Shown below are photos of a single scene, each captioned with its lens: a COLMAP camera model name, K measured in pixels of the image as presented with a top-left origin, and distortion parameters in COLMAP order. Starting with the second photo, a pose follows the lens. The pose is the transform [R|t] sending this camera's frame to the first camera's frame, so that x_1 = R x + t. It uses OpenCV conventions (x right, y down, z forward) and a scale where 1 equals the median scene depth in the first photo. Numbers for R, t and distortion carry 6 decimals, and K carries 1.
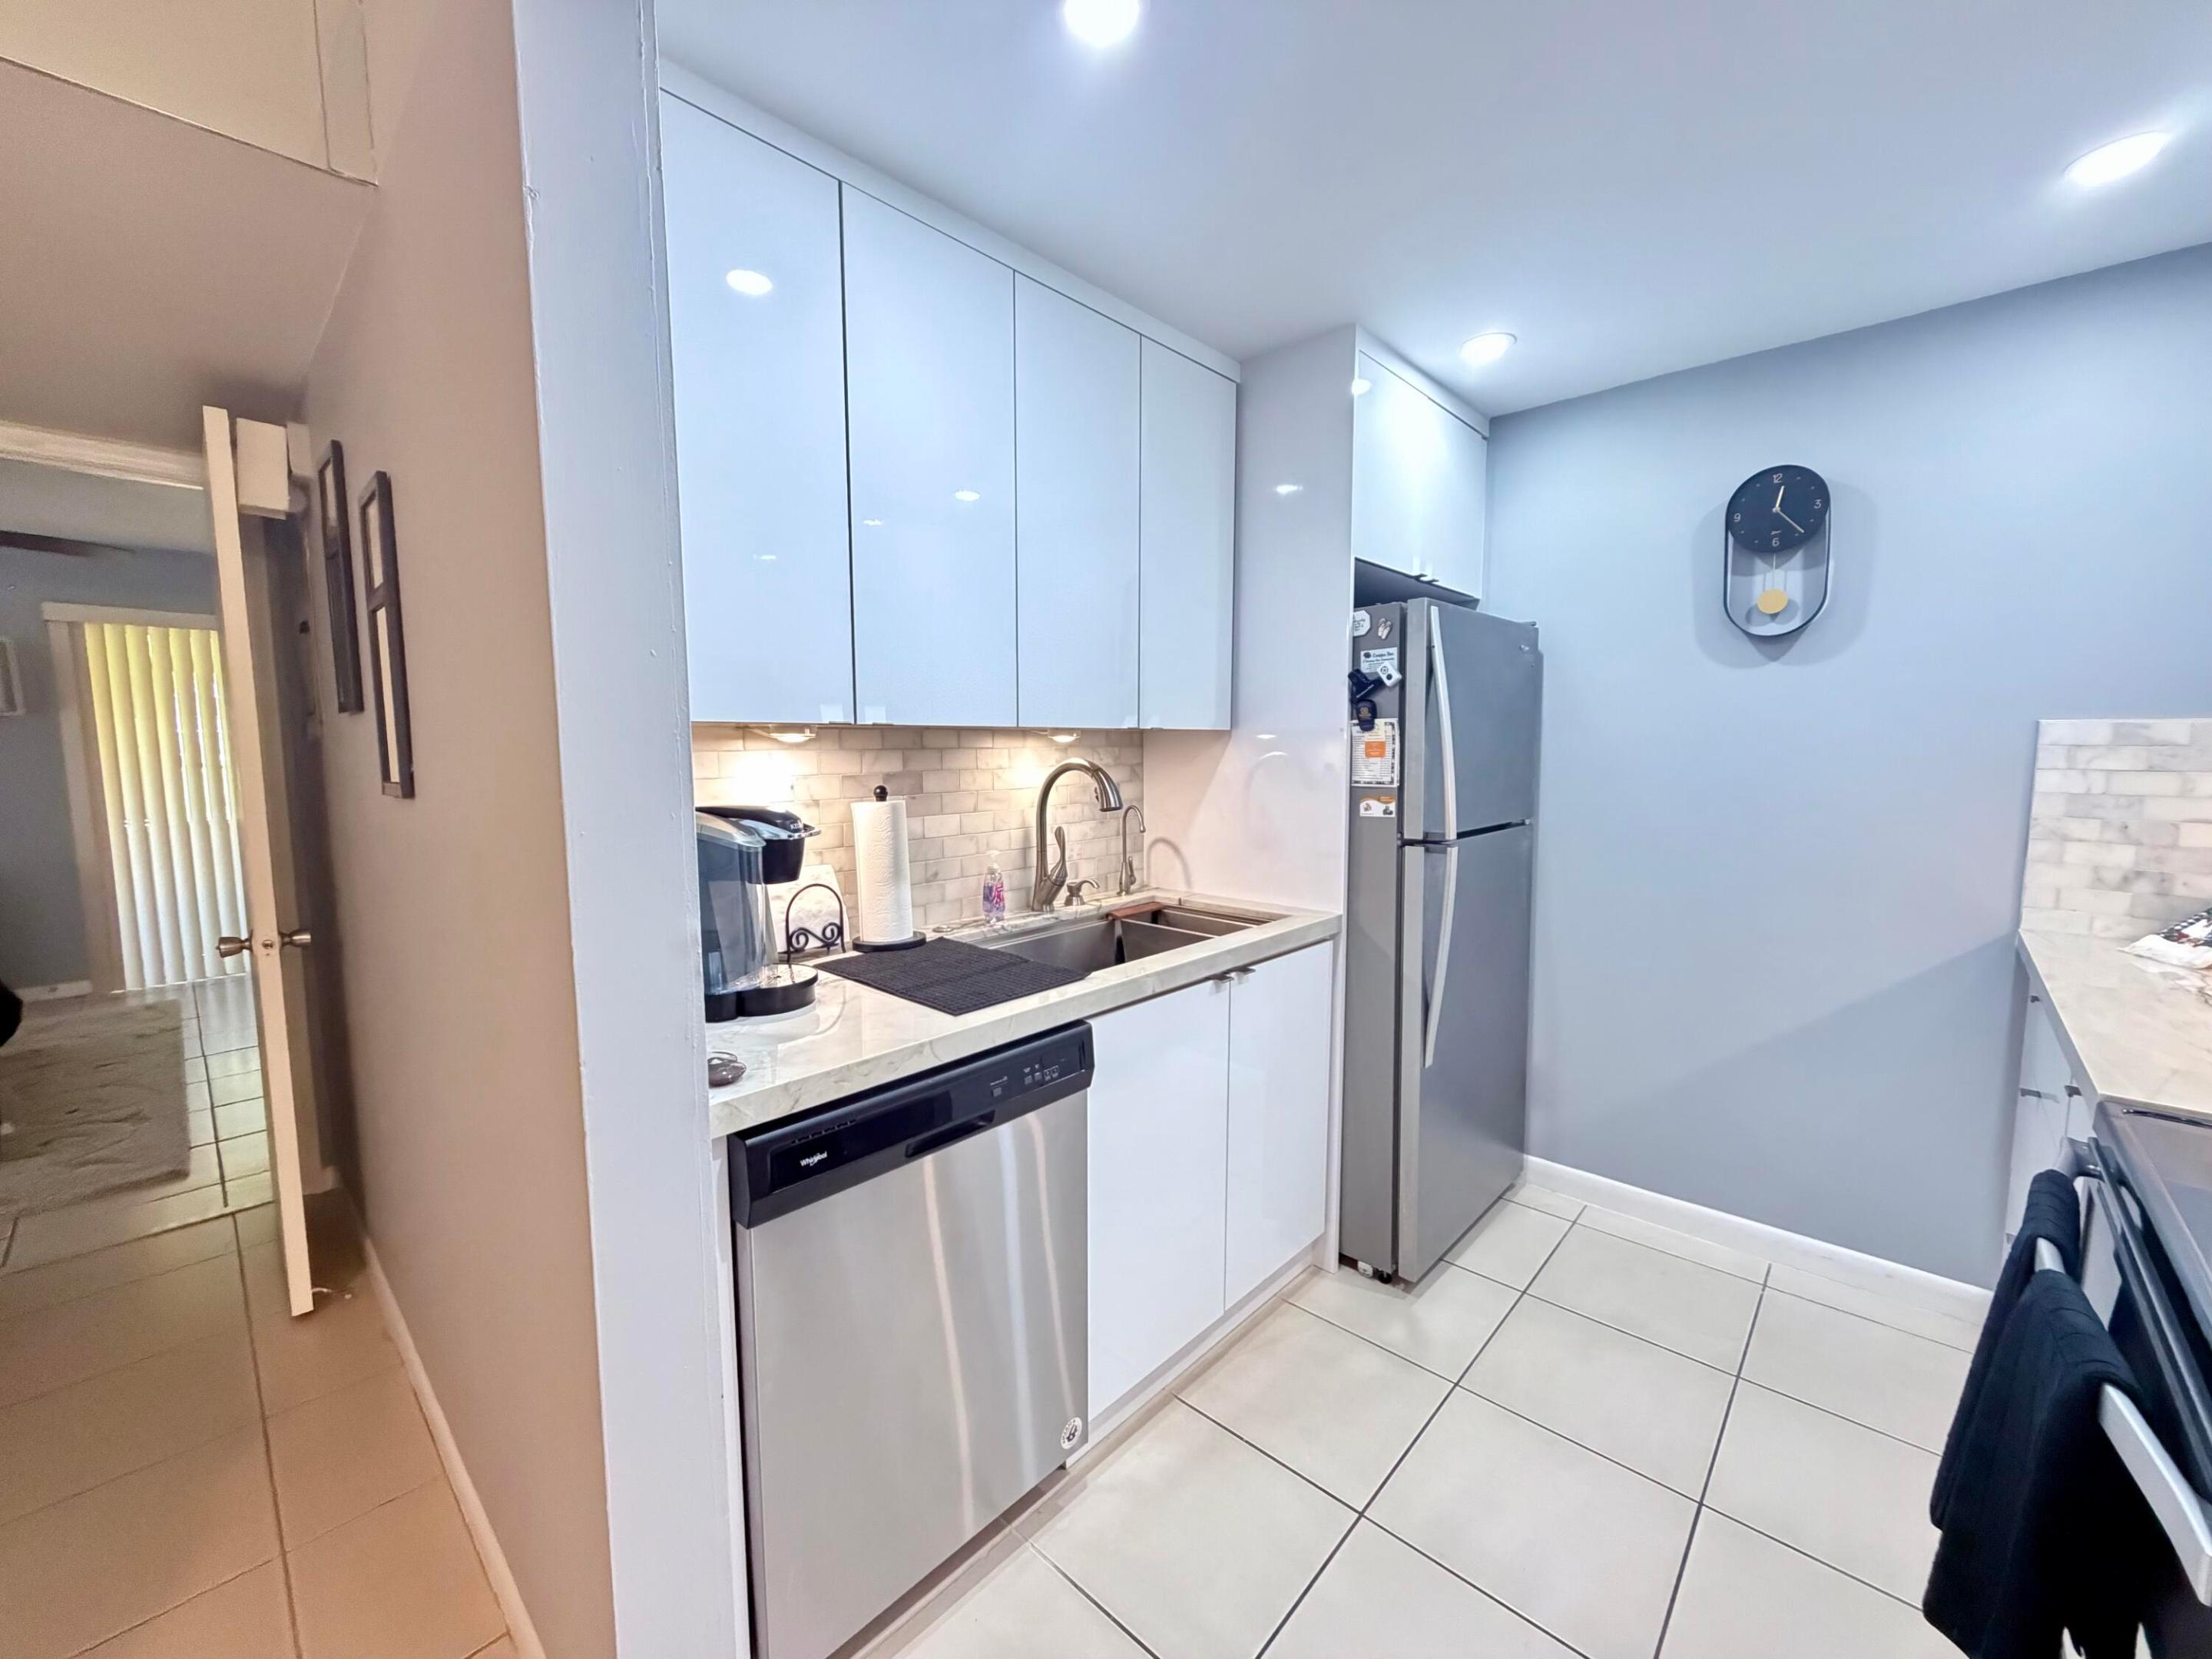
lens RADIAL K [[878.7, 0, 1100.0], [0, 878.7, 822.2], [0, 0, 1]] dist [0.000247, 0.000053]
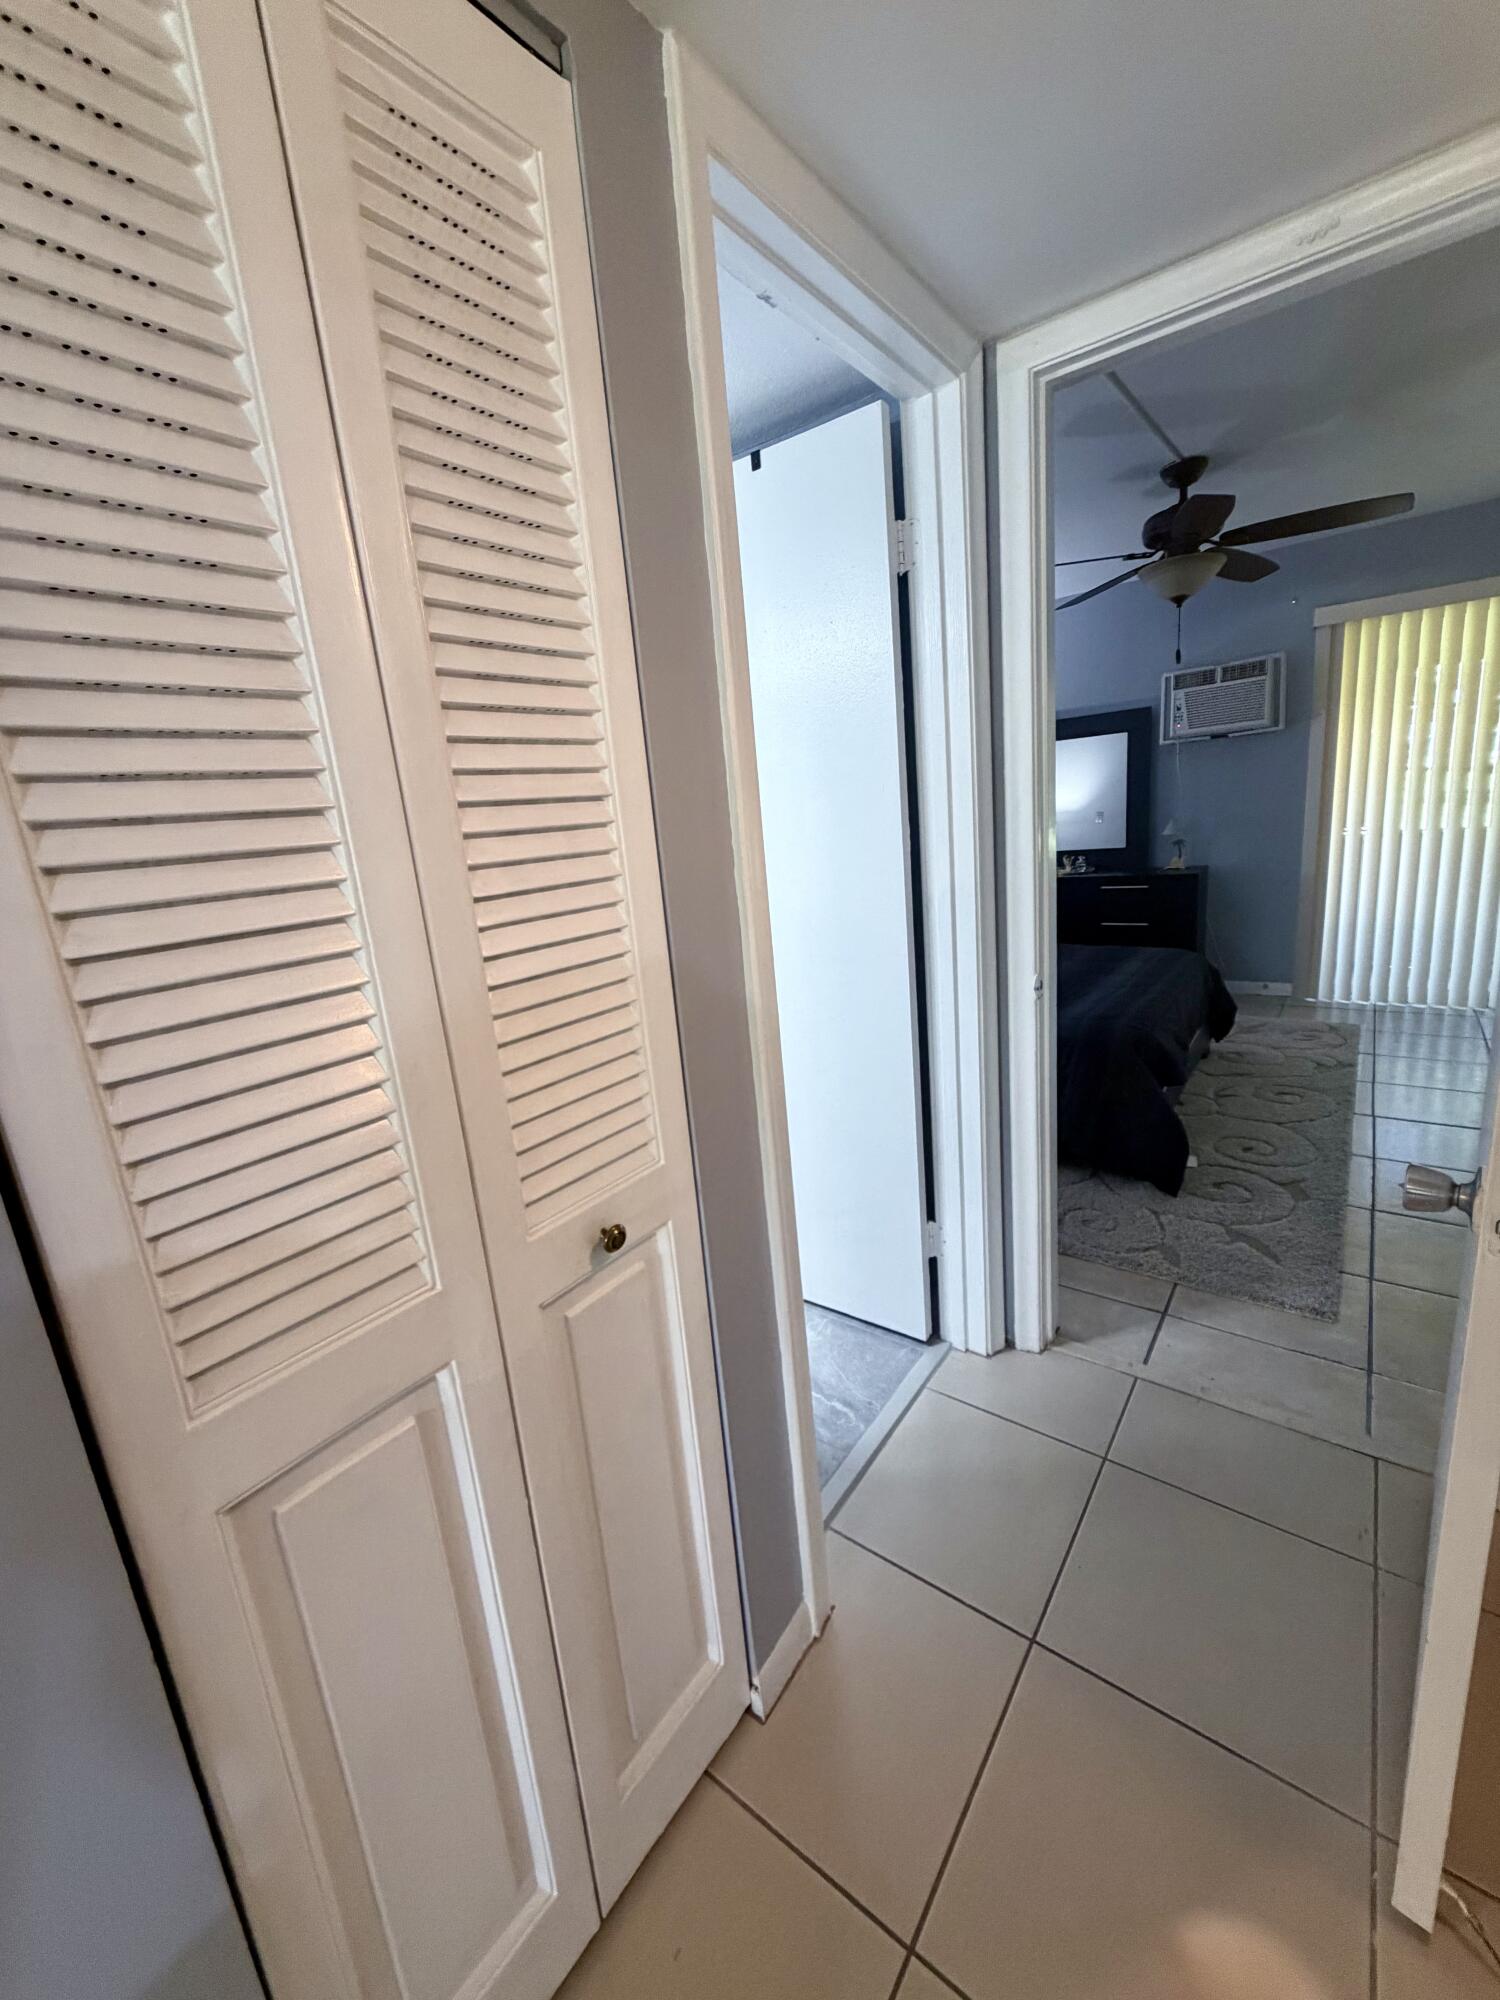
lens RADIAL K [[794.5, 0, 752.1], [0, 794.5, 996.9], [0, 0, 1]] dist [0.000247, 0.000053]
pose [[0.103123, 0.222553, -0.969451, -0.494818], [-0.005490, 0.974760, 0.223187, -0.031859], [0.994653, -0.017693, 0.101742, 0.444307]]
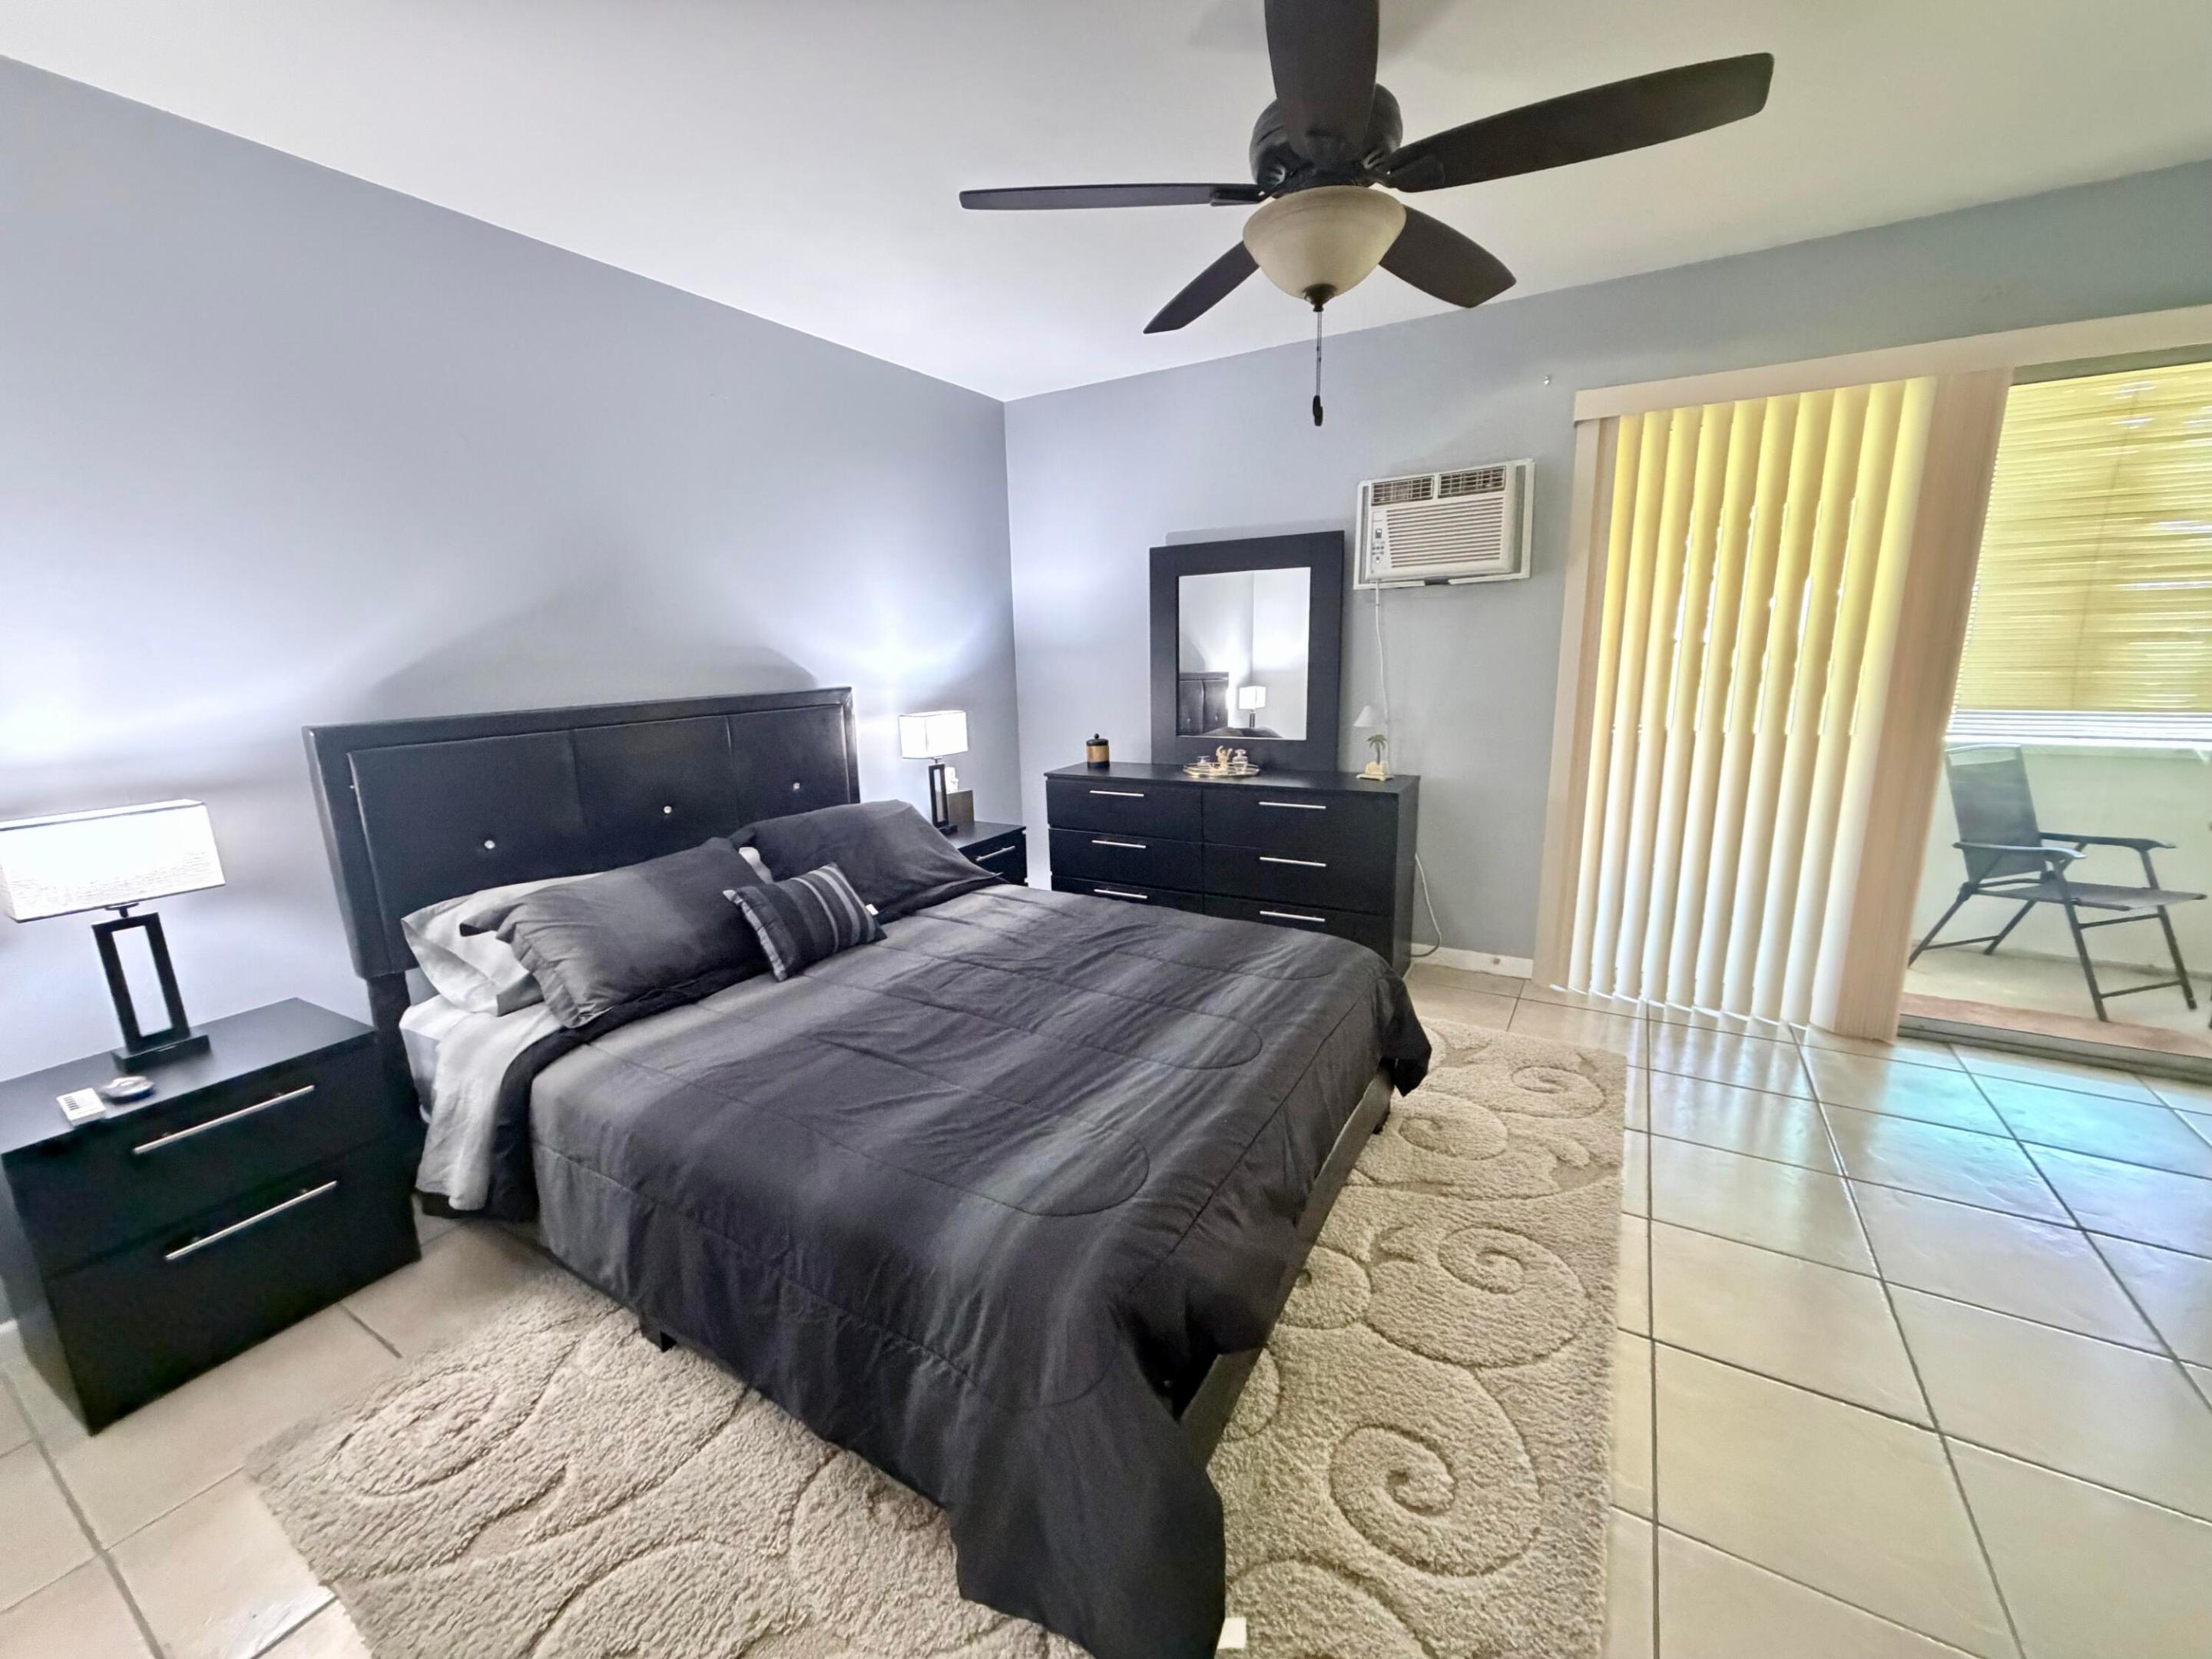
lens RADIAL K [[878.7, 0, 1106.7], [0, 878.7, 830.6], [0, 0, 1]] dist [0.000247, 0.000053]
pose [[0.213259, 0.210170, -0.954122, -1.018645], [-0.067902, 0.977415, 0.200124, -0.076921], [0.974633, 0.022109, 0.222714, 0.904876]]
